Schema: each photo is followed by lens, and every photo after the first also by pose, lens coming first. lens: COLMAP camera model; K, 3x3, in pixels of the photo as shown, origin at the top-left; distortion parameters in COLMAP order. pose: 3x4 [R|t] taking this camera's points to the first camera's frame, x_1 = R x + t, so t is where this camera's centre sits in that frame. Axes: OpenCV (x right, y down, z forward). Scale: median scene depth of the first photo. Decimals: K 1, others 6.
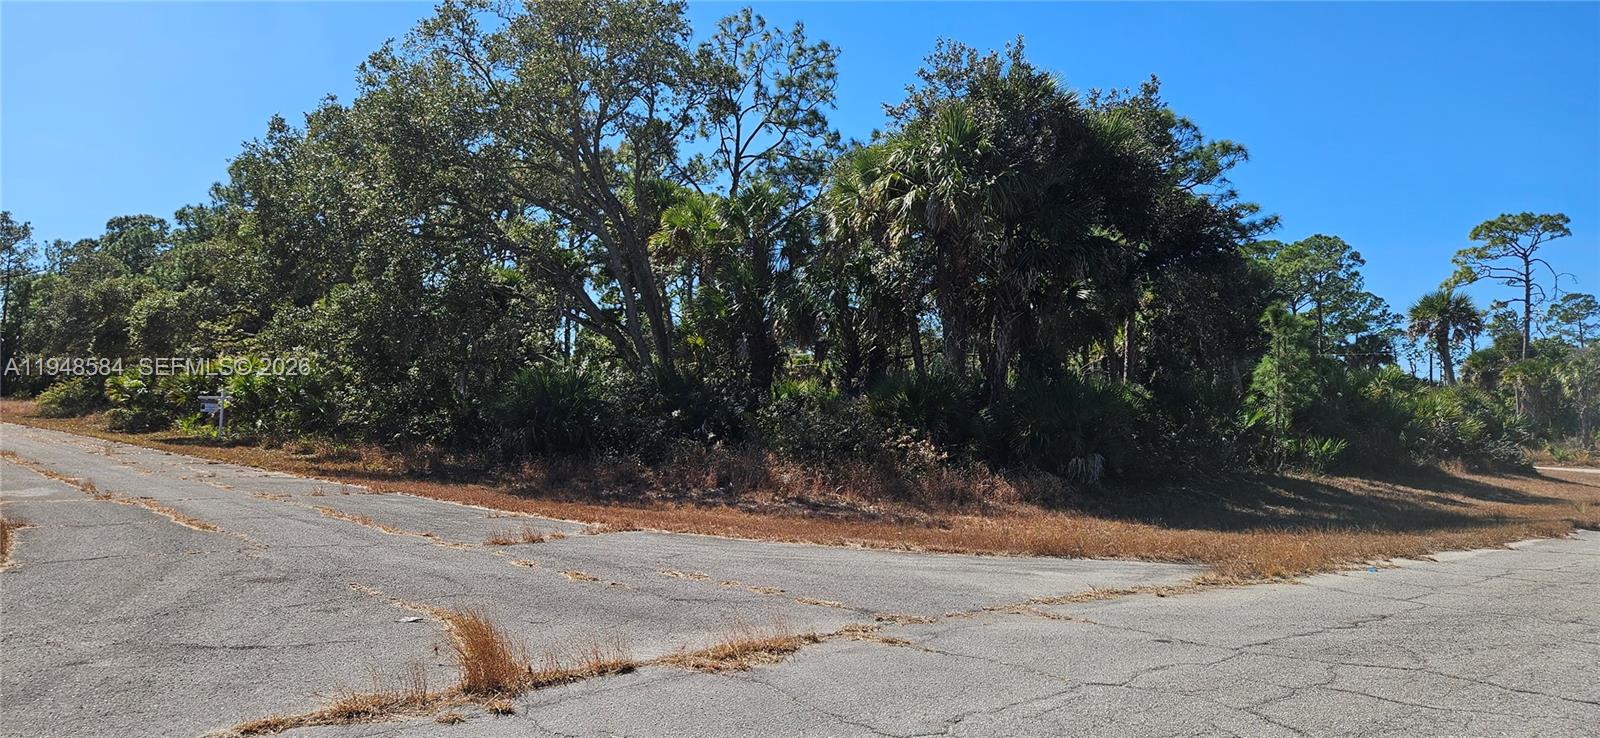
lens RADIAL K [[1004.5, 0, 794.4], [0, 1004.5, 368.4], [0, 0, 1]] dist [0.000567, -0.001769]
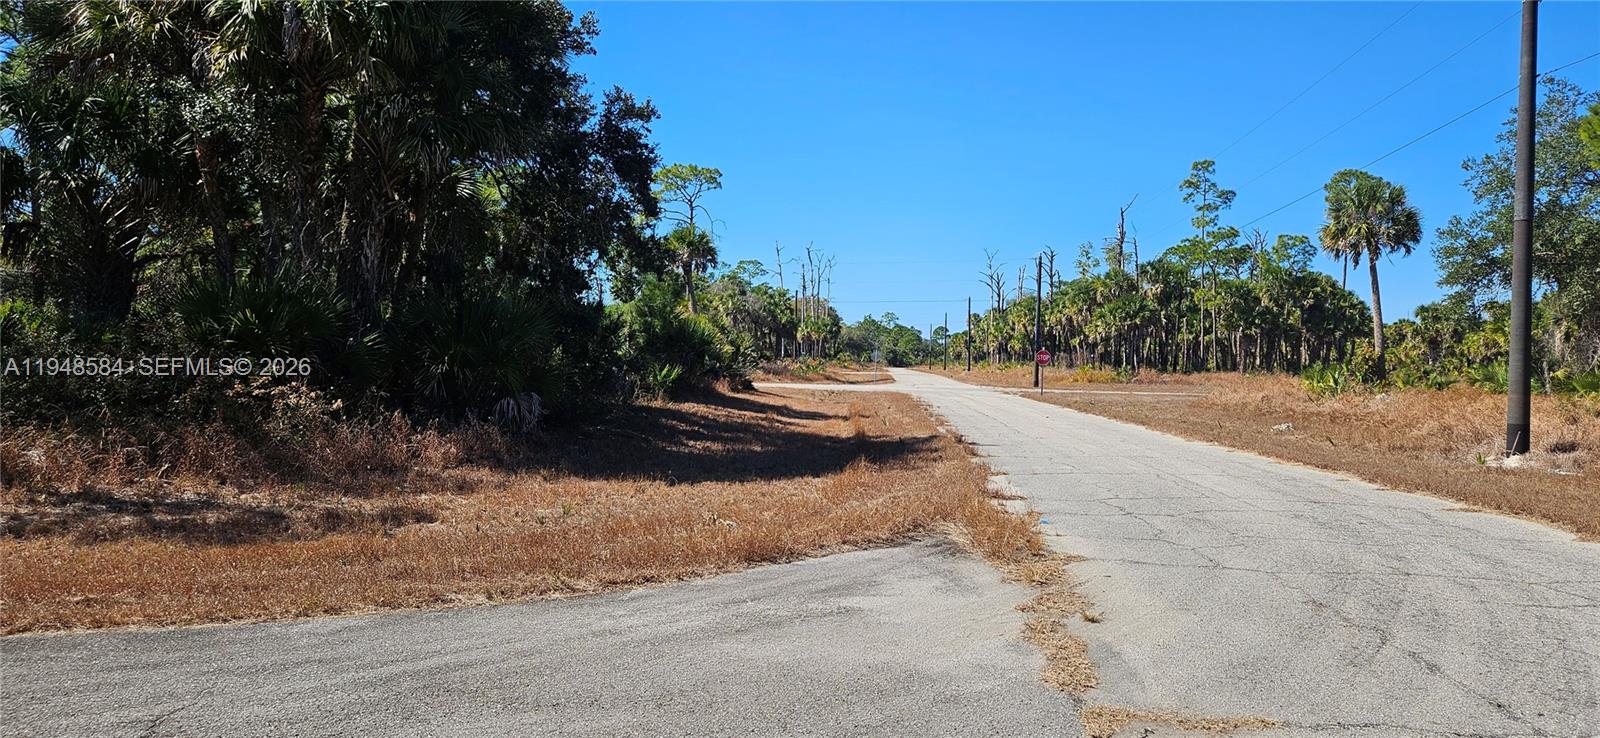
lens RADIAL K [[1004.5, 0, 794.4], [0, 1004.5, 368.4], [0, 0, 1]] dist [0.000567, -0.001769]
pose [[0.693681, -0.024632, 0.719861, -0.081557], [-0.030615, 0.997504, 0.063634, 0.007293], [-0.719631, -0.066180, 0.691195, 0.217358]]
